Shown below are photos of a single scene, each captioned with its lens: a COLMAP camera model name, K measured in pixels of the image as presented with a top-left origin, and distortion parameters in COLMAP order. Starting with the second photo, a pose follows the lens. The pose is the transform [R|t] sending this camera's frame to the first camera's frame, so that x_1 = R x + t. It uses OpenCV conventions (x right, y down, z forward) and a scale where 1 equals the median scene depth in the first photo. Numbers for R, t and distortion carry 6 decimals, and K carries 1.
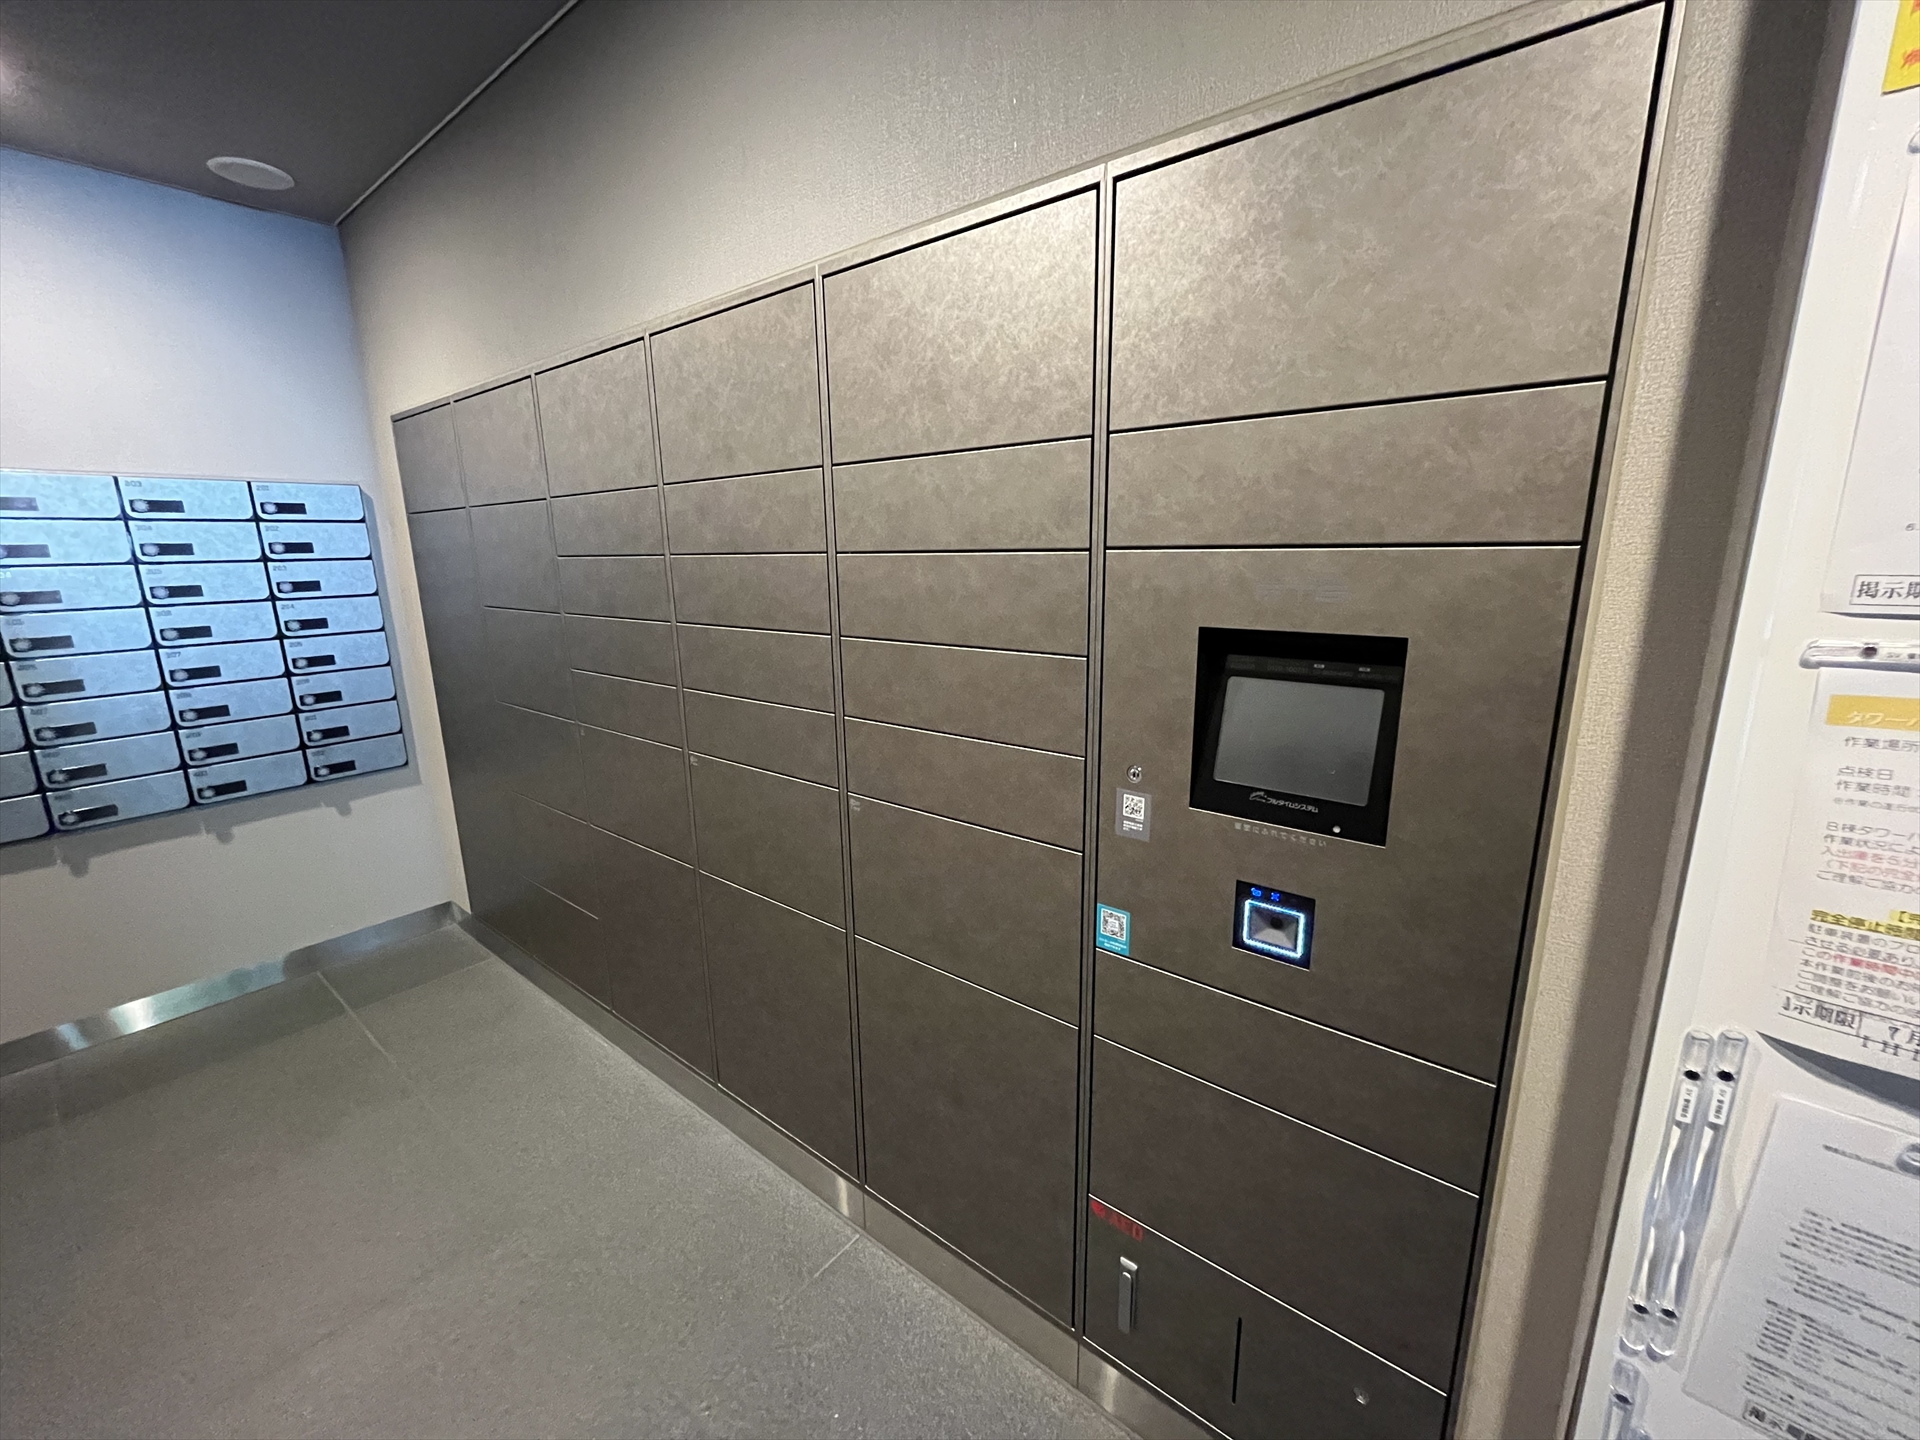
lens RADIAL K [[777.7, 0, 957.3], [0, 777.7, 717.7], [0, 0, 1]] dist [0.002490, 0.000239]
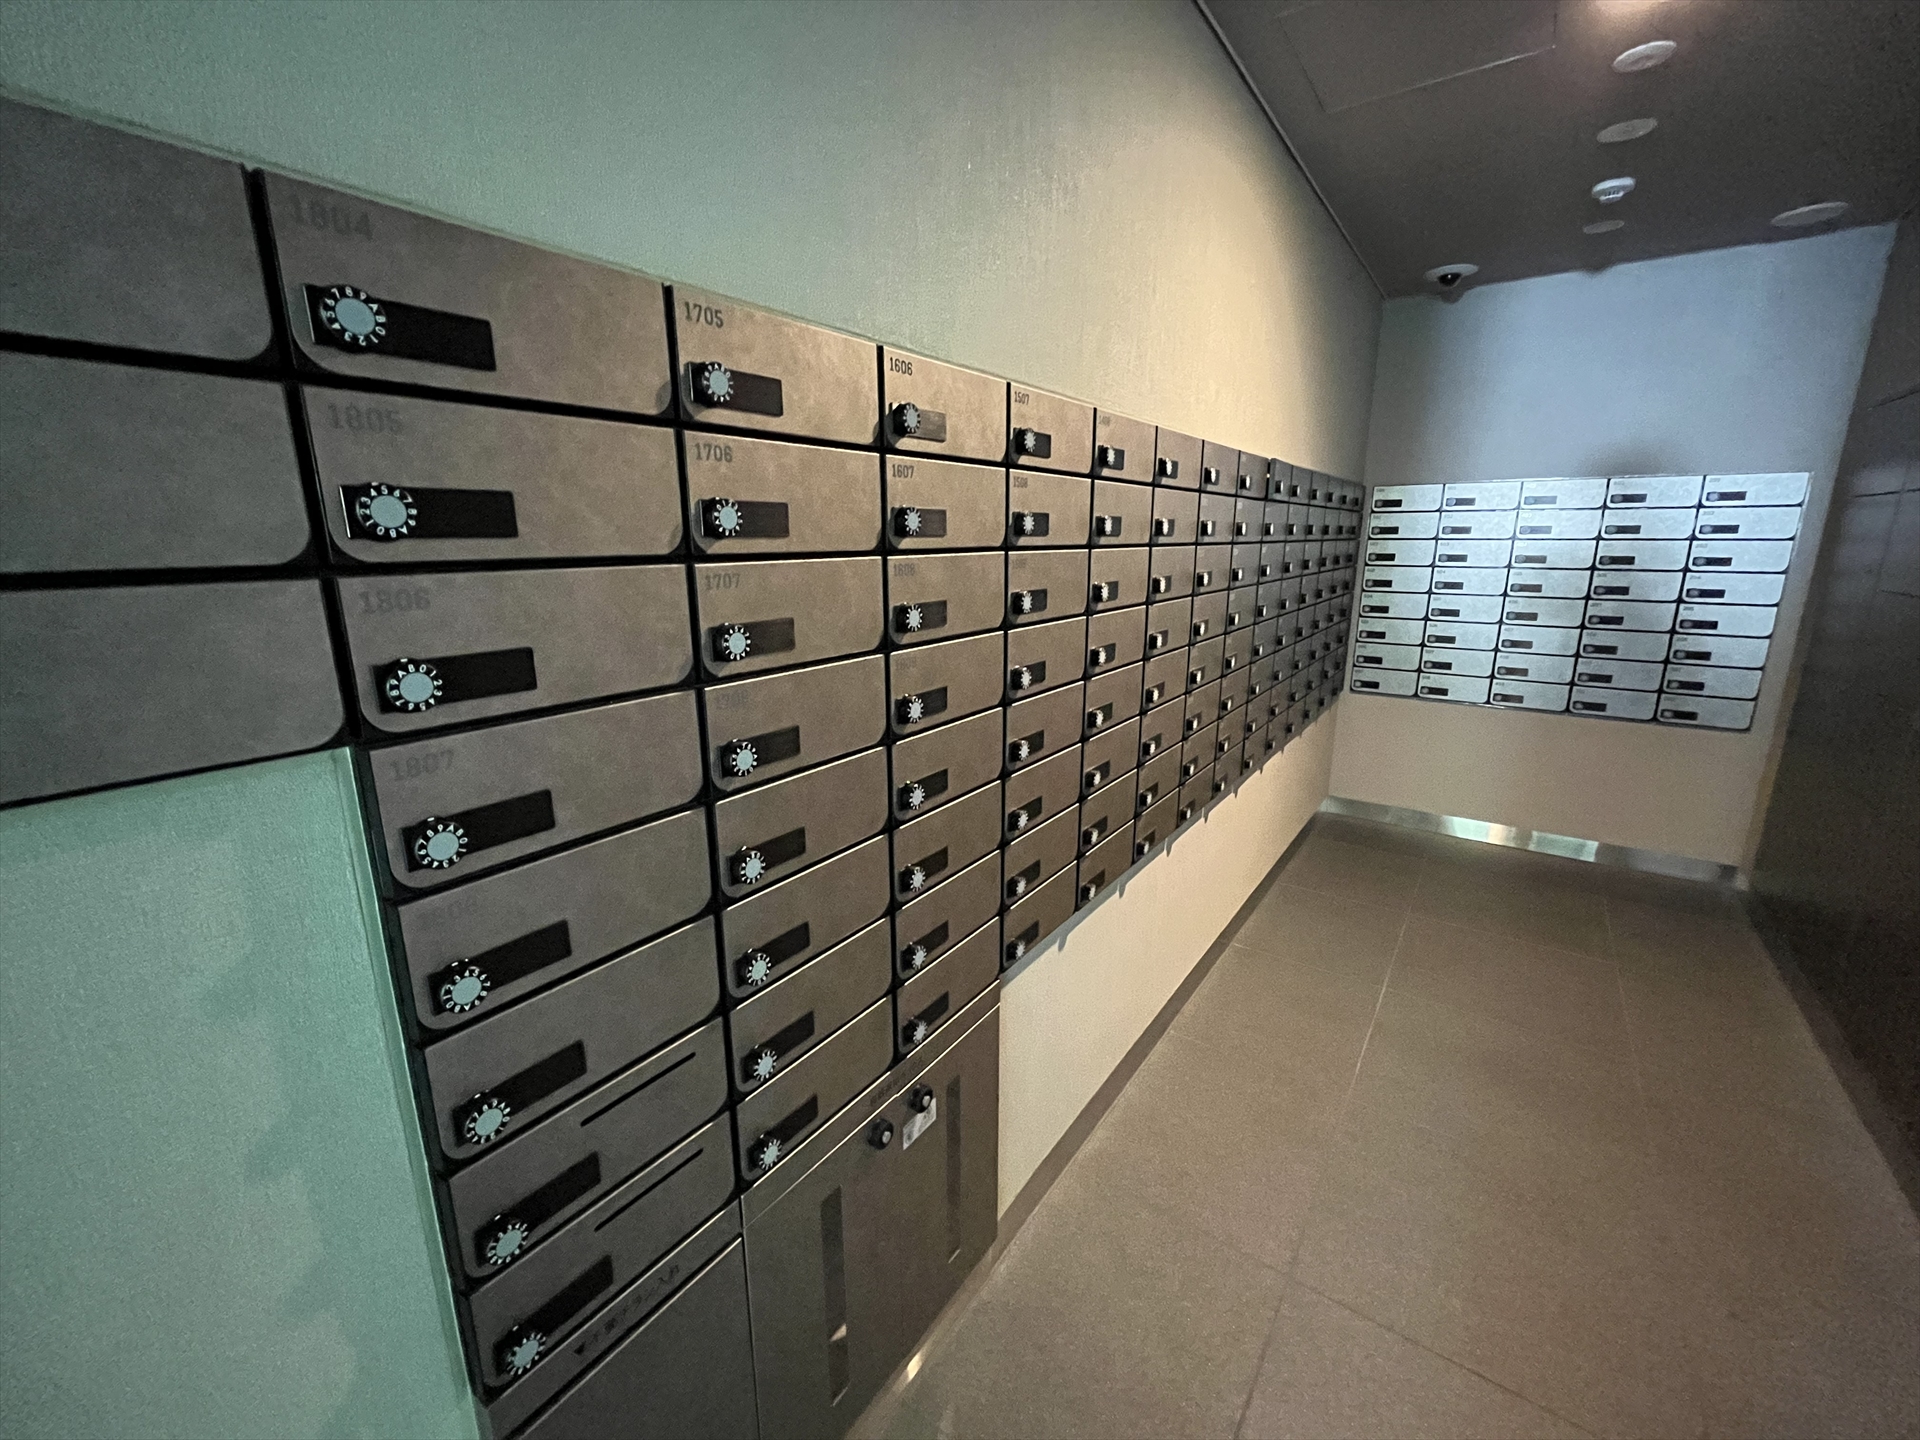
lens RADIAL K [[777.7, 0, 958.5], [0, 777.7, 717.3], [0, 0, 1]] dist [0.002490, 0.000239]
pose [[0.054597, 0.241124, -0.968957, 0.304980], [-0.215412, 0.950398, 0.224368, 0.039723], [0.974996, 0.196475, 0.103830, -0.203666]]
